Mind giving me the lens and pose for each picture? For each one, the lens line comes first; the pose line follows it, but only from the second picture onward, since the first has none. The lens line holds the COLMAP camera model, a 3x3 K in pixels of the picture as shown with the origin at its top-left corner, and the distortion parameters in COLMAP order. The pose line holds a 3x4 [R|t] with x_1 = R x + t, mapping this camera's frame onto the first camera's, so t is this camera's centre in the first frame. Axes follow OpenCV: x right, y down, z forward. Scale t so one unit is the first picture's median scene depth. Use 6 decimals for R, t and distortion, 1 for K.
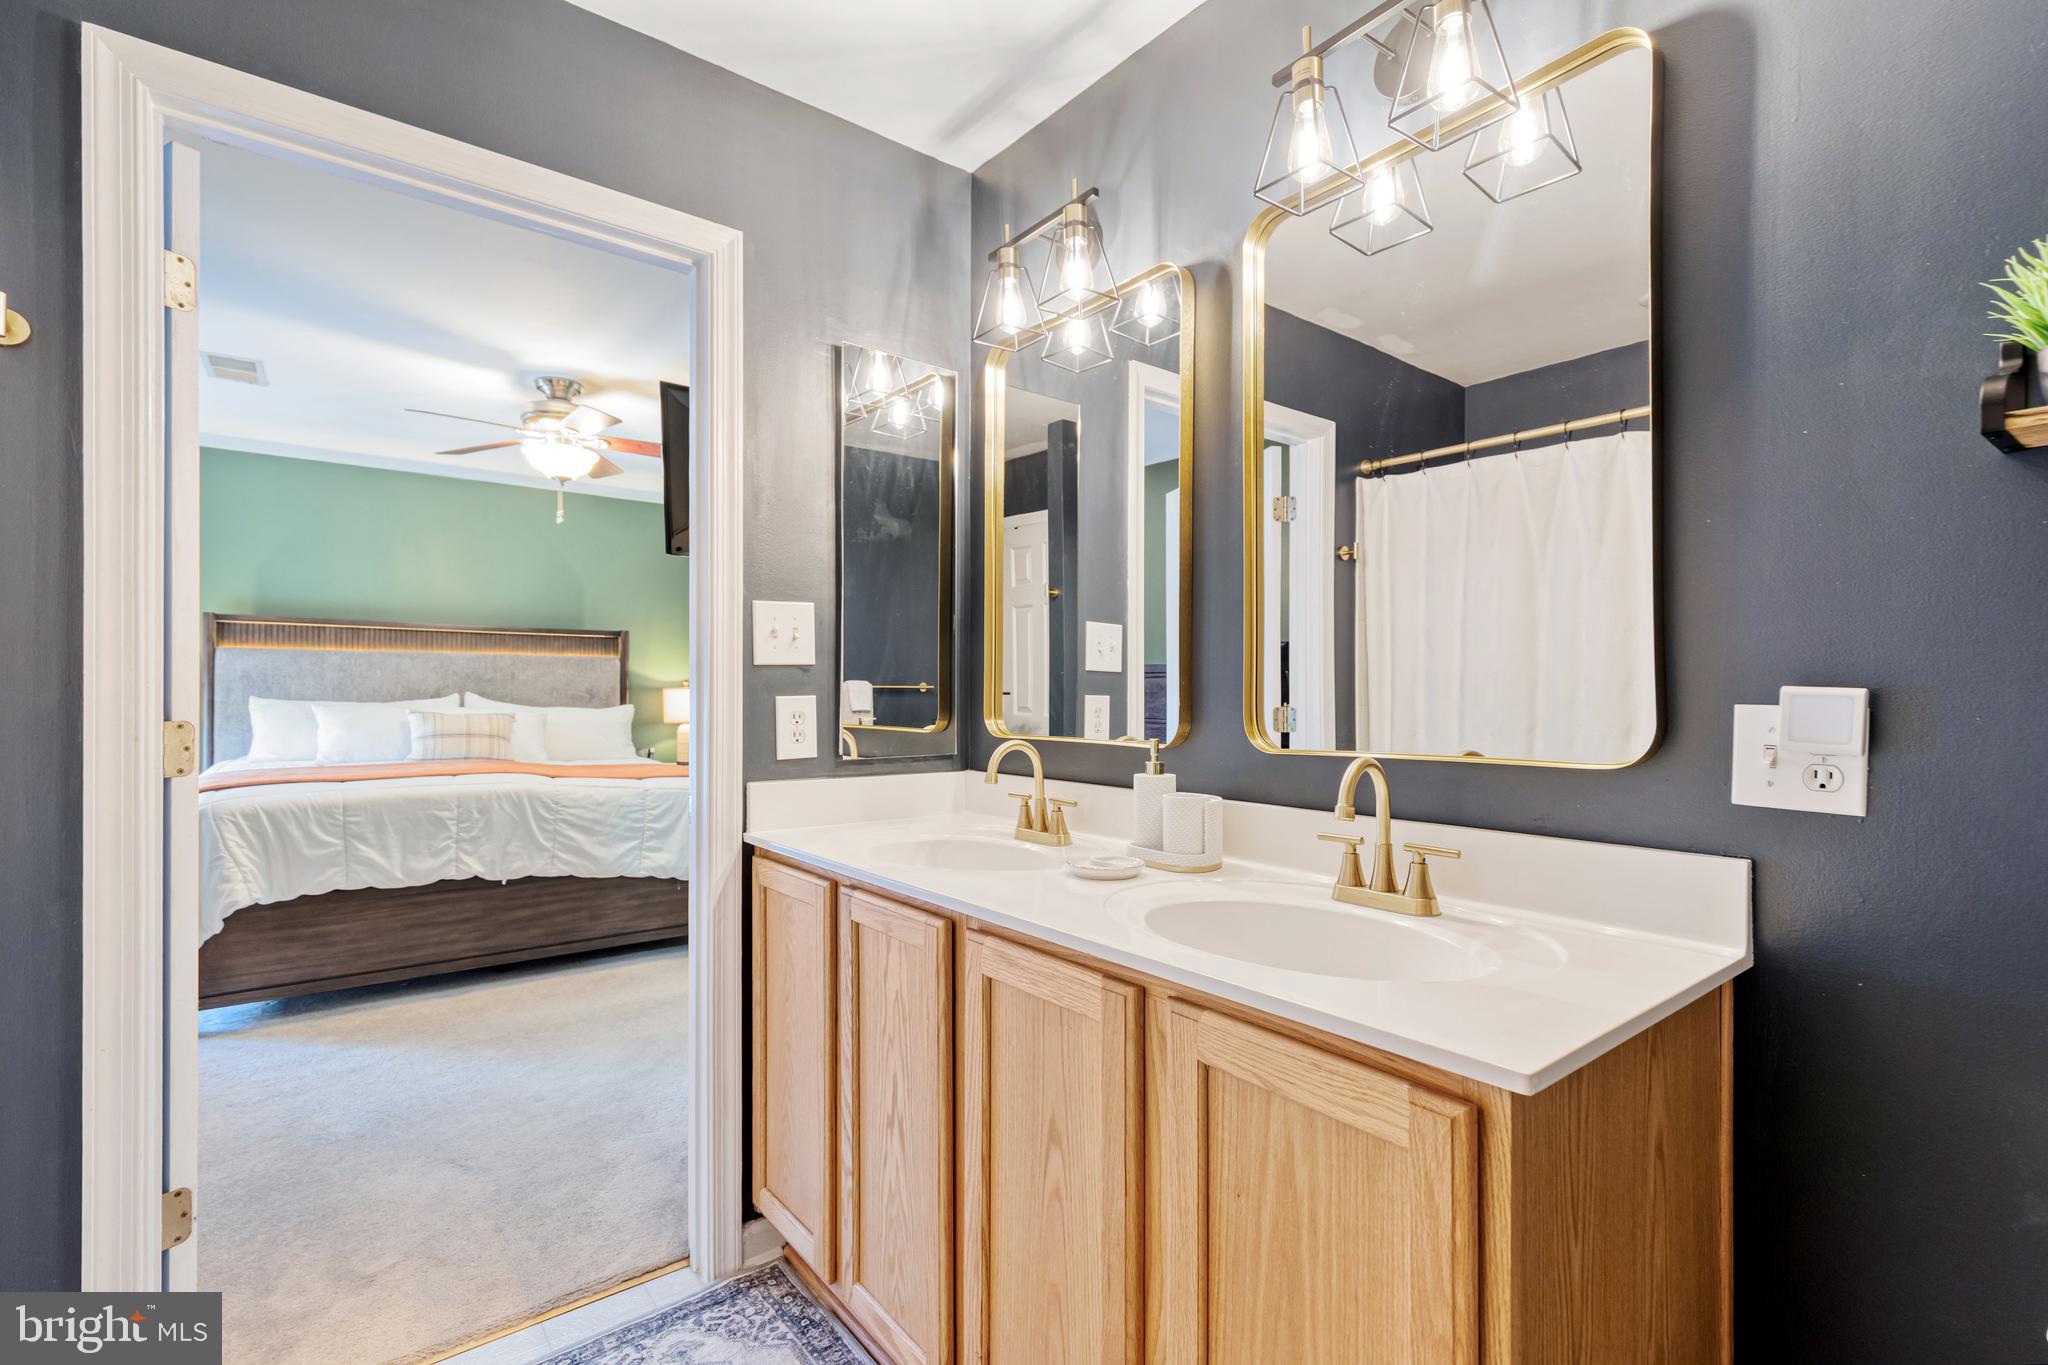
lens RADIAL K [[932.6, 0, 1033.9], [0, 932.6, 692.8], [0, 0, 1]] dist [0.009517, -0.000800]
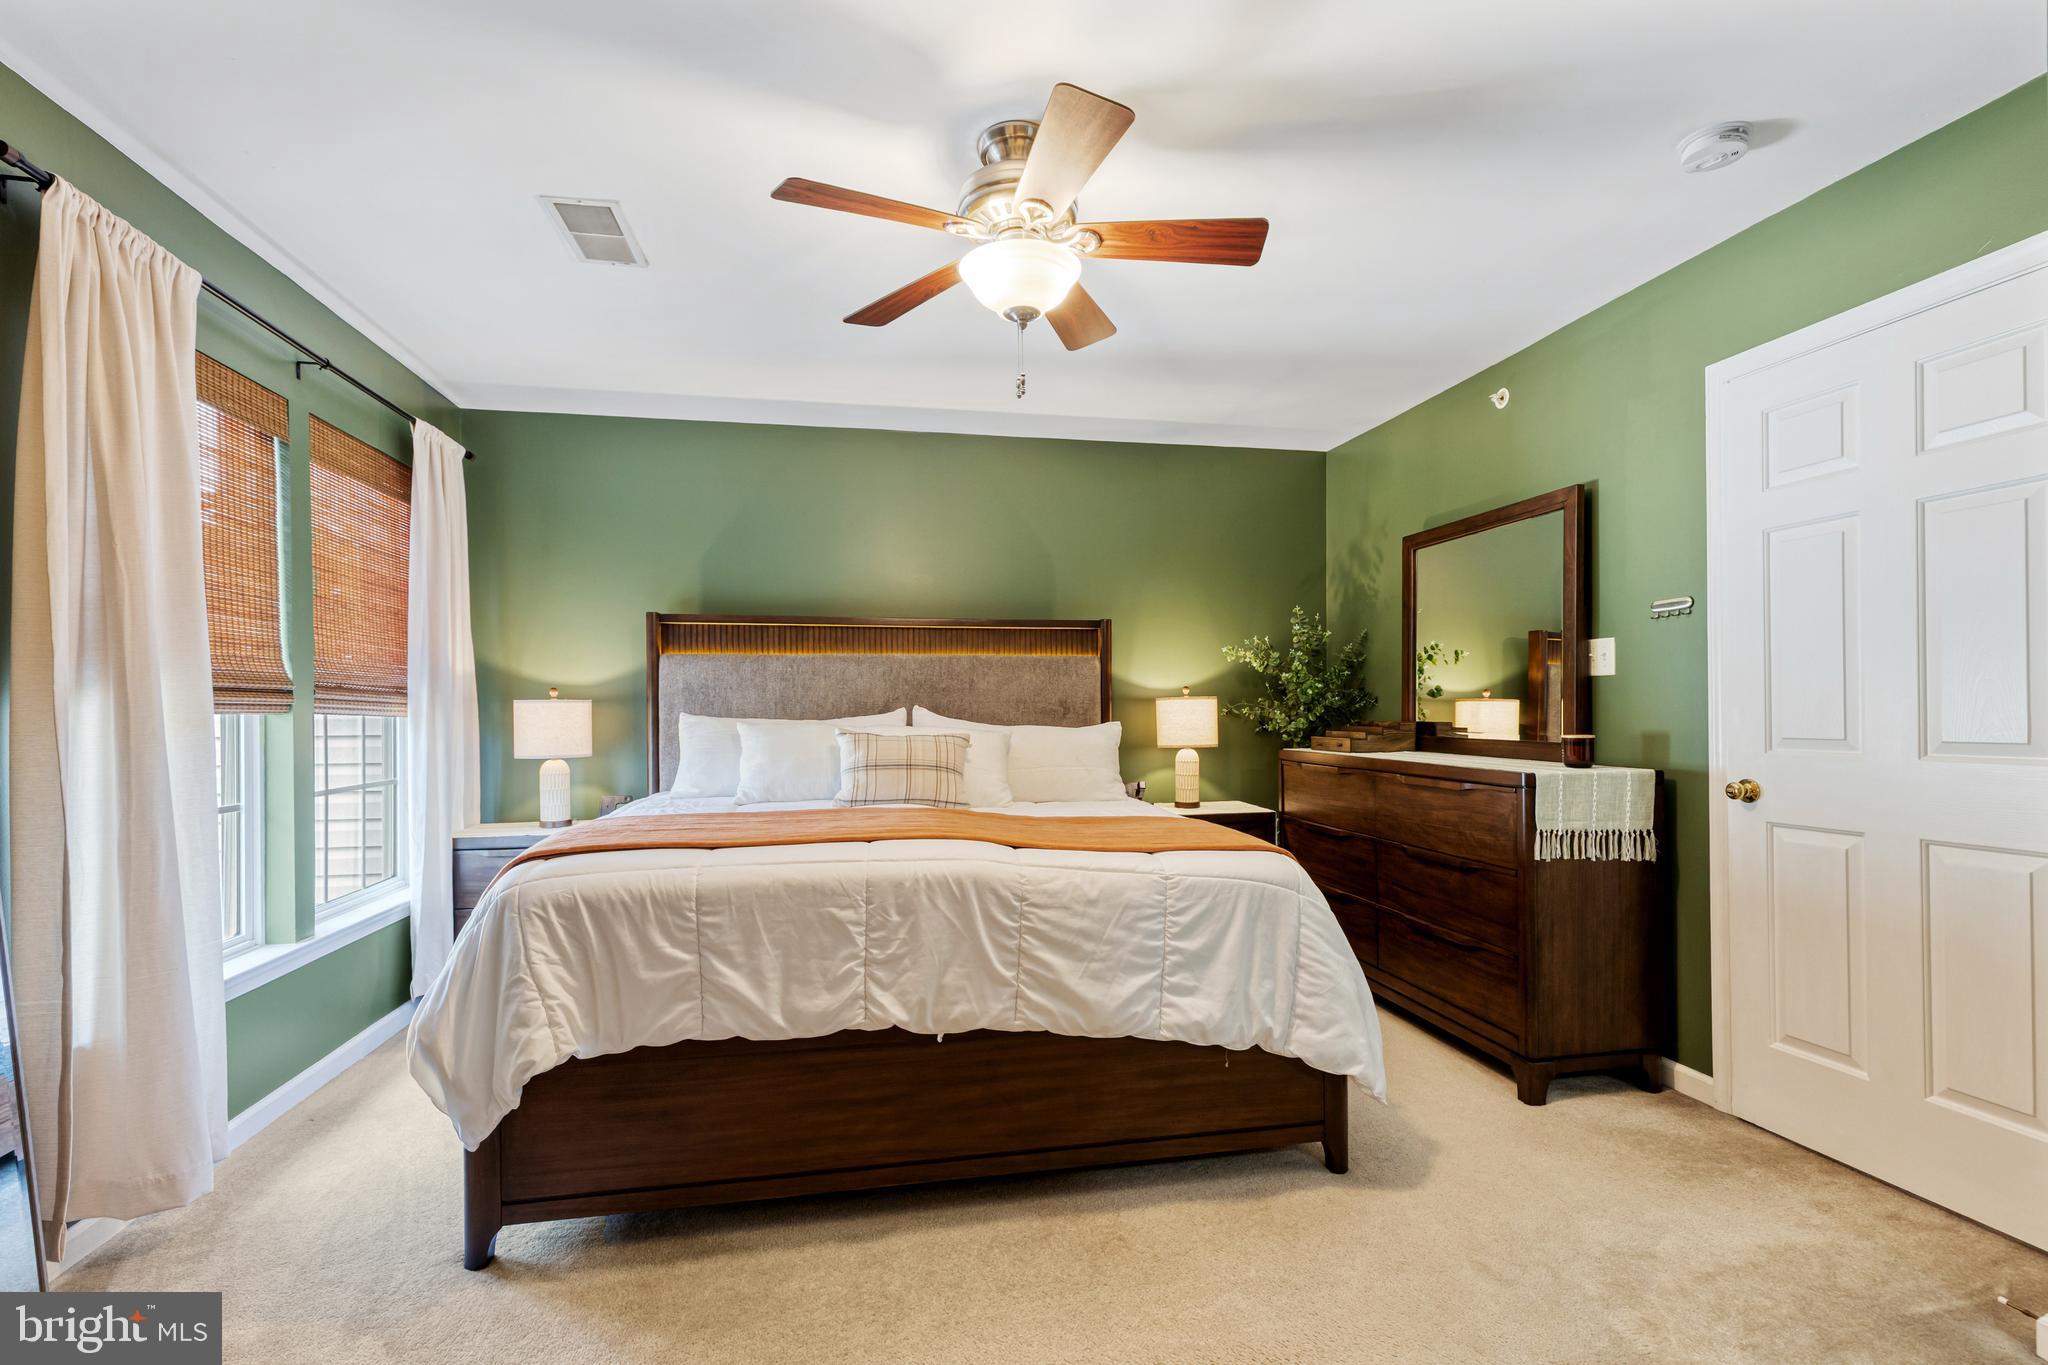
lens RADIAL K [[932.6, 0, 1033.9], [0, 932.6, 692.8], [0, 0, 1]] dist [0.009517, -0.000800]
pose [[0.893721, -0.017881, -0.448266, -0.257070], [0.009668, 0.999741, -0.020603, 0.007440], [0.448518, 0.014080, 0.893663, 0.514156]]
